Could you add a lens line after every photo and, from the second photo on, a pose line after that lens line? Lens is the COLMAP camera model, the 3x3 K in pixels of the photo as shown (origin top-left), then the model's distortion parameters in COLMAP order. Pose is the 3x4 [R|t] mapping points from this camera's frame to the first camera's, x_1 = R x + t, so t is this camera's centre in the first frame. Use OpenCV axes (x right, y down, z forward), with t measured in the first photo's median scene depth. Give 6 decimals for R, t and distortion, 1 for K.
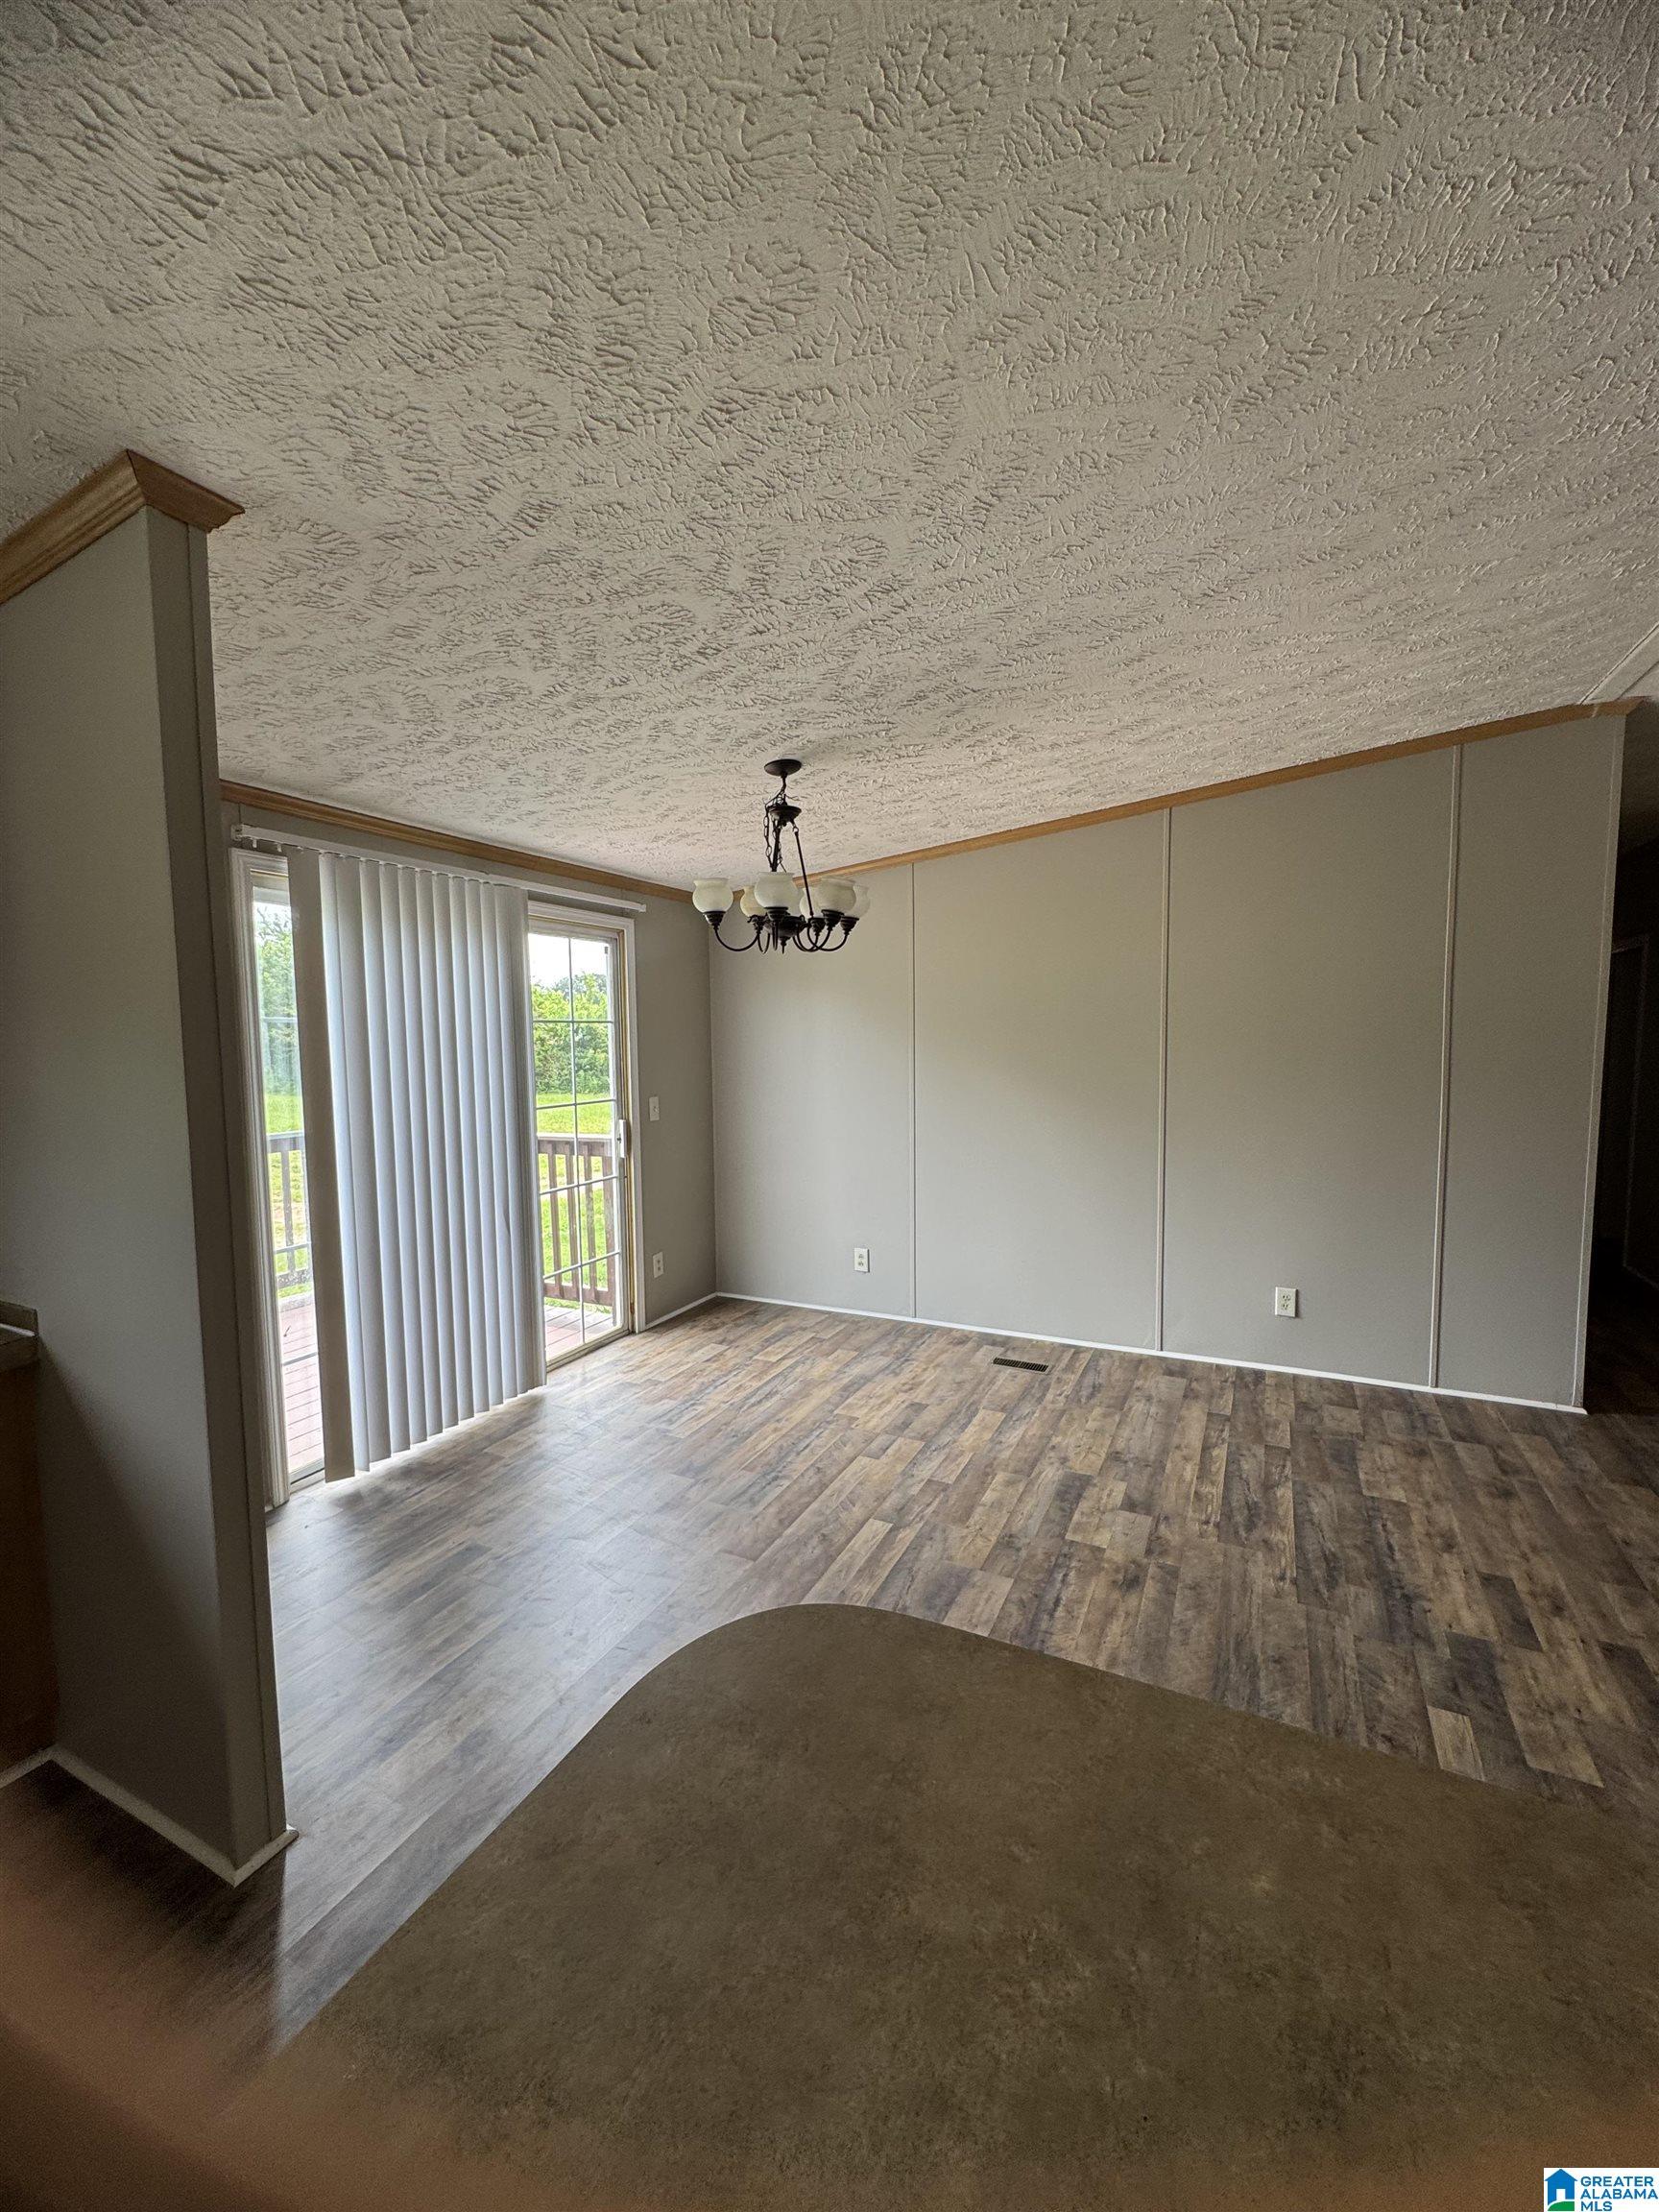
lens RADIAL K [[885.8, 0, 834.8], [0, 885.8, 1104.8], [0, 0, 1]] dist [-0.001836, -0.000074]
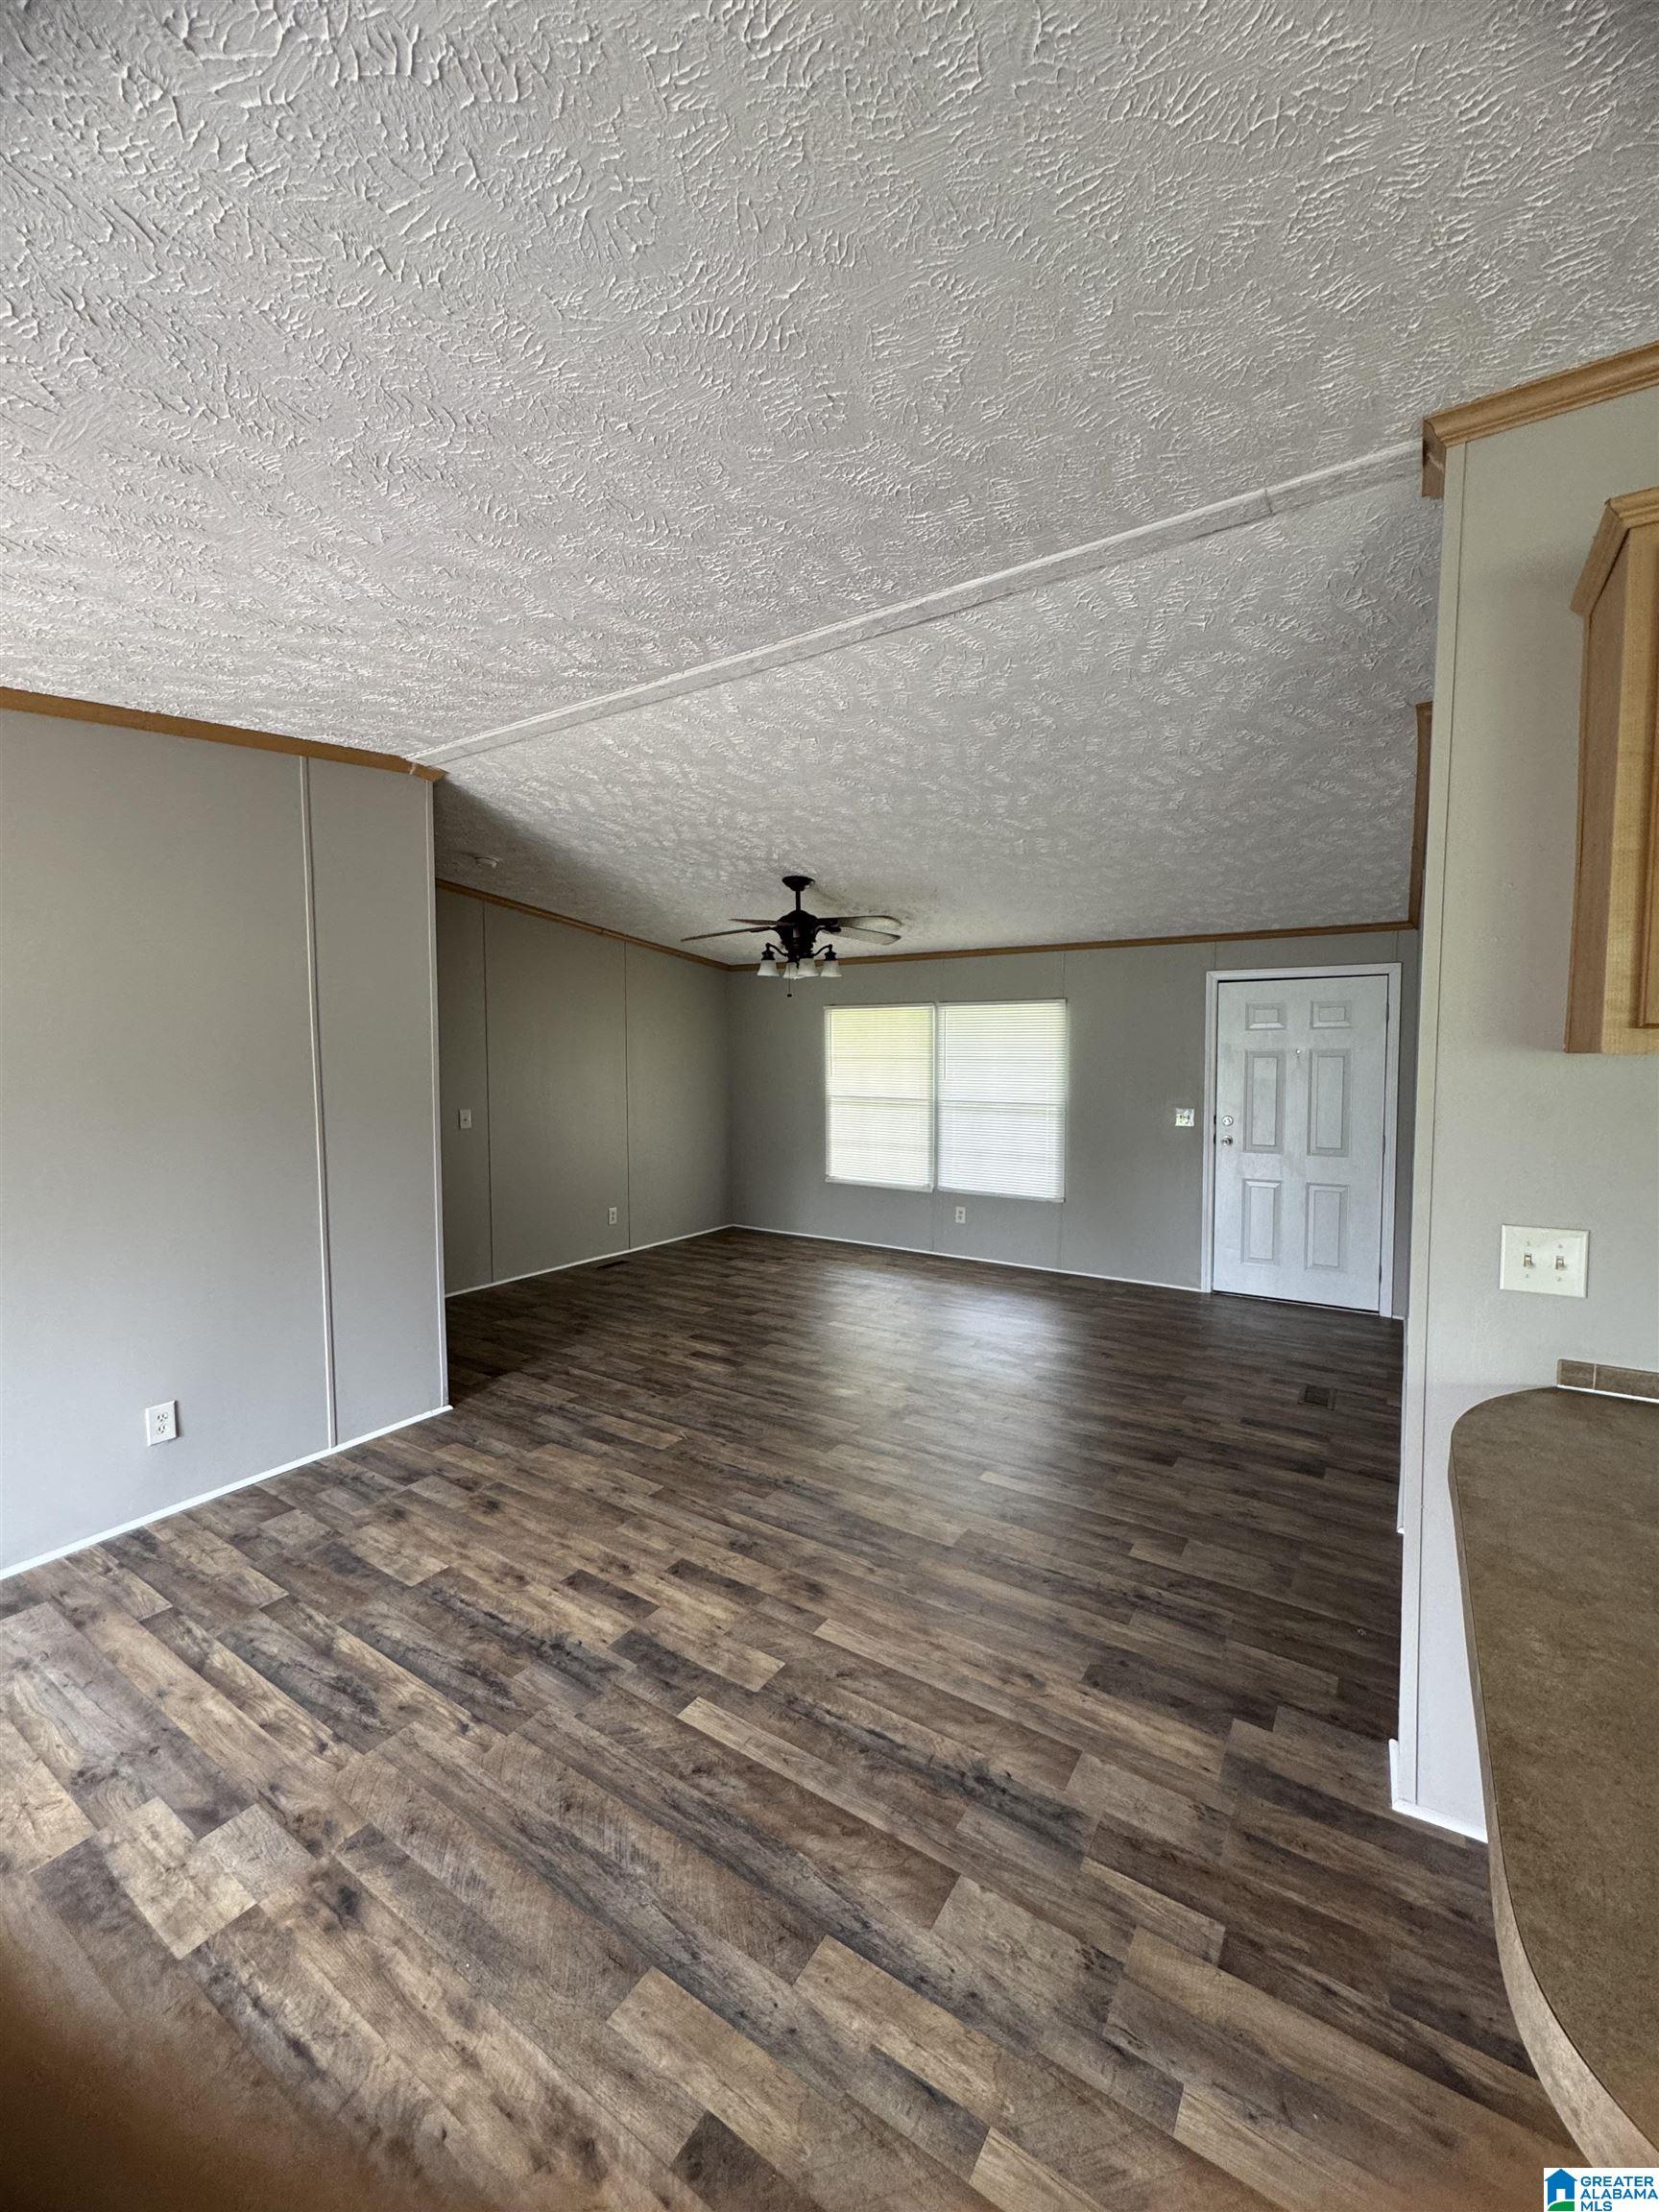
lens RADIAL K [[885.8, 0, 830.5], [0, 885.8, 1106.4], [0, 0, 1]] dist [-0.001836, -0.000074]
pose [[0.123597, -0.050882, 0.991027, -0.205266], [0.080996, 0.995870, 0.041029, -0.040623], [-0.989021, 0.075199, 0.127208, 0.440730]]
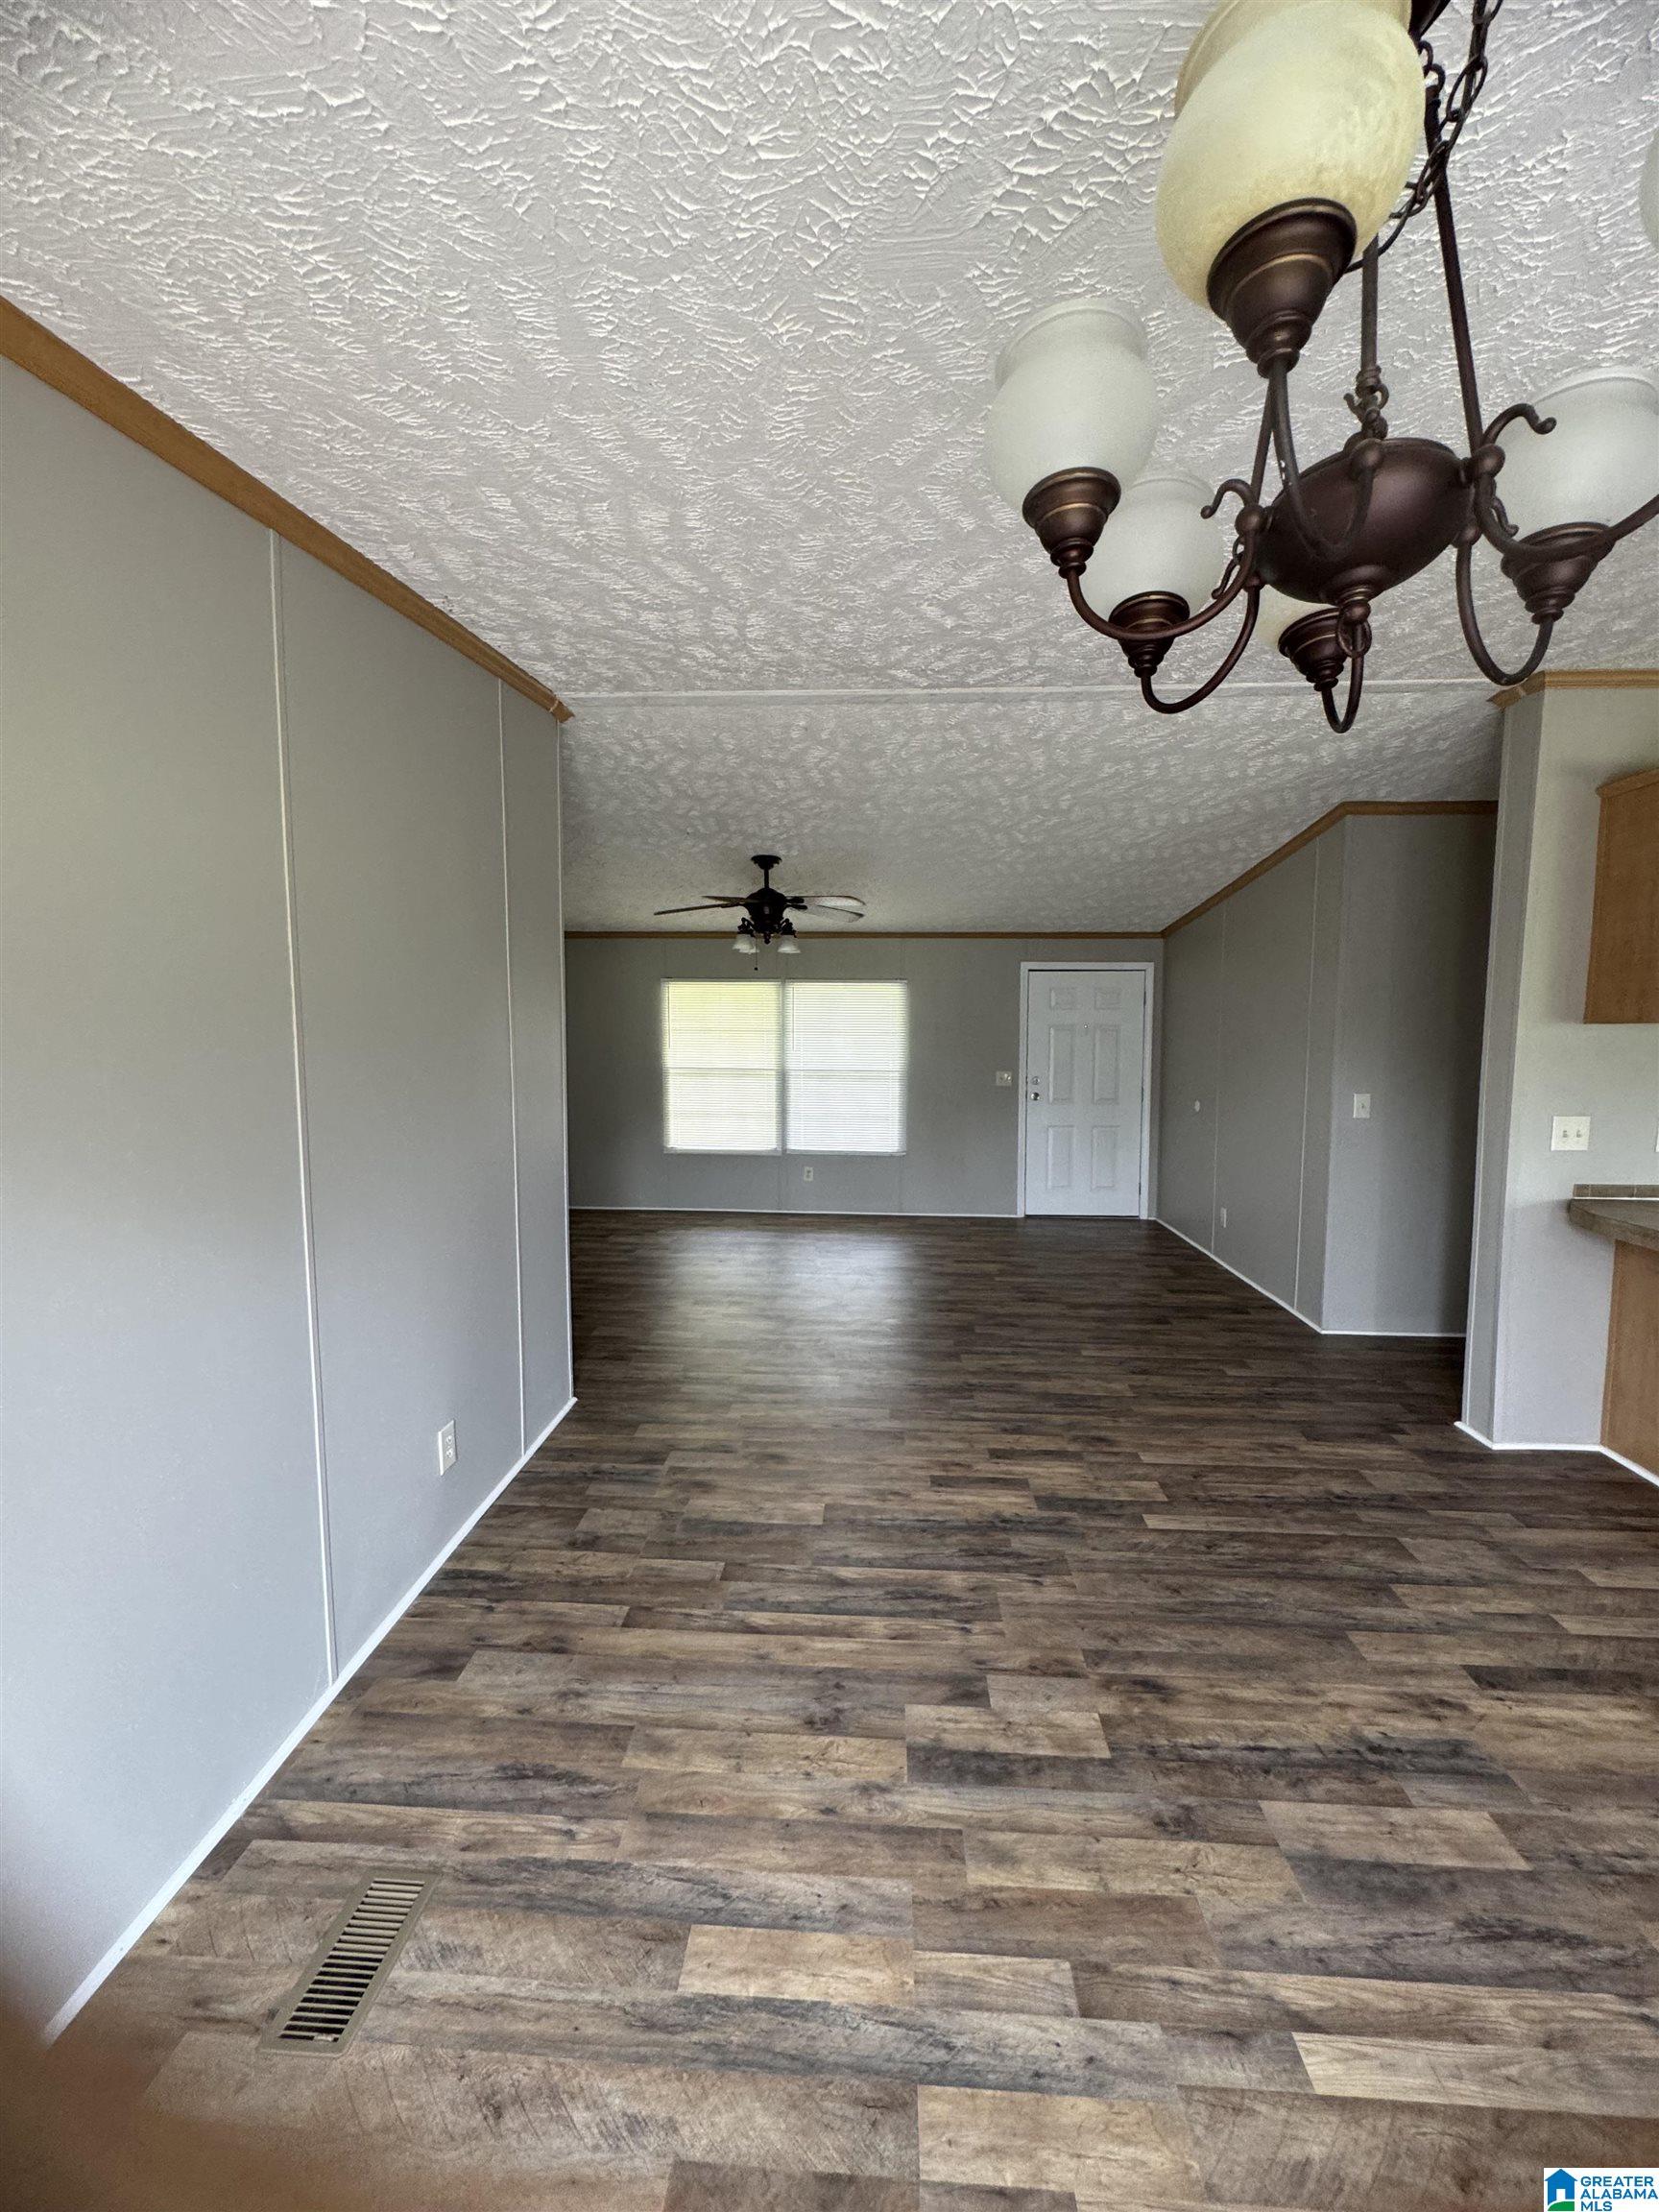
lens RADIAL K [[885.8, 0, 829.9], [0, 885.8, 1109.4], [0, 0, 1]] dist [-0.001836, -0.000074]
pose [[-0.382351, -0.075031, 0.920966, -0.237186], [0.075108, 0.990876, 0.111908, -0.099526], [-0.920959, 0.111960, -0.373227, 1.304708]]
